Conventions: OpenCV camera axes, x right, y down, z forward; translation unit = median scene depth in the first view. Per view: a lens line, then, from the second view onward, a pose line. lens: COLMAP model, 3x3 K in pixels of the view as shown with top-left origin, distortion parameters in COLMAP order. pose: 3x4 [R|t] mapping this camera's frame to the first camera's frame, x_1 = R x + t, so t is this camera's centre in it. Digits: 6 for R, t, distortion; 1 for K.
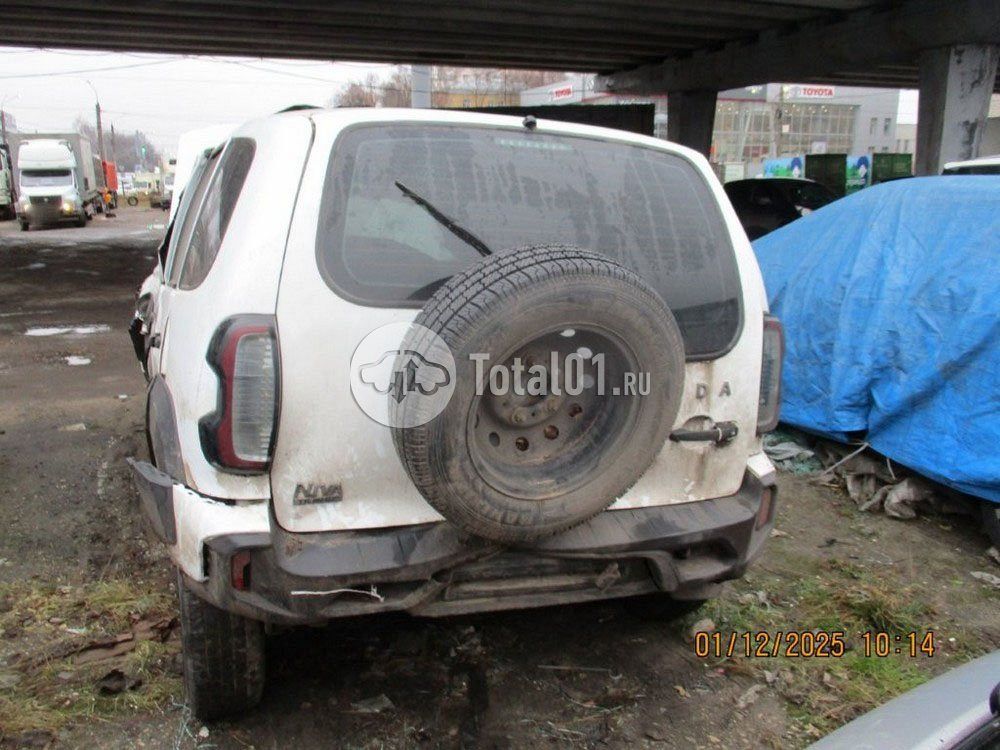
lens RADIAL K [[865.1, 0, 500.0], [0, 865.1, 375.0], [0, 0, 1]] dist [-0.055031, 0.064729]
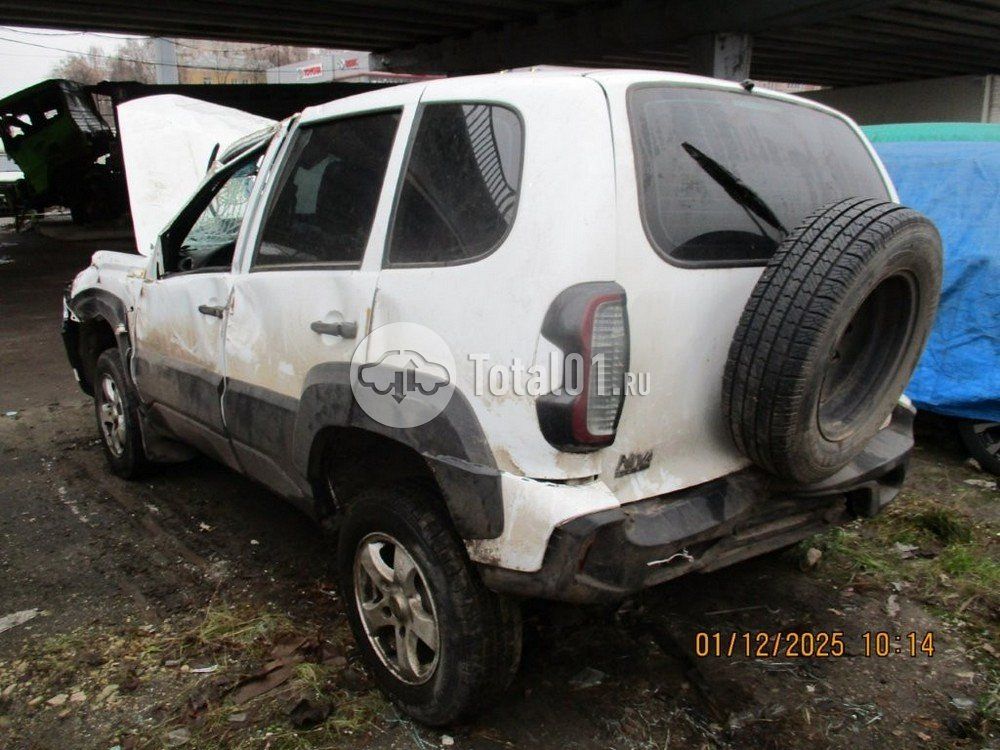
lens RADIAL K [[865.1, 0, 500.0], [0, 865.1, 375.0], [0, 0, 1]] dist [-0.055031, 0.064729]
pose [[0.949472, -0.087786, 0.301324, -0.519151], [0.081643, 0.996117, 0.032946, -0.006352], [-0.303046, -0.006680, 0.952953, 0.087726]]
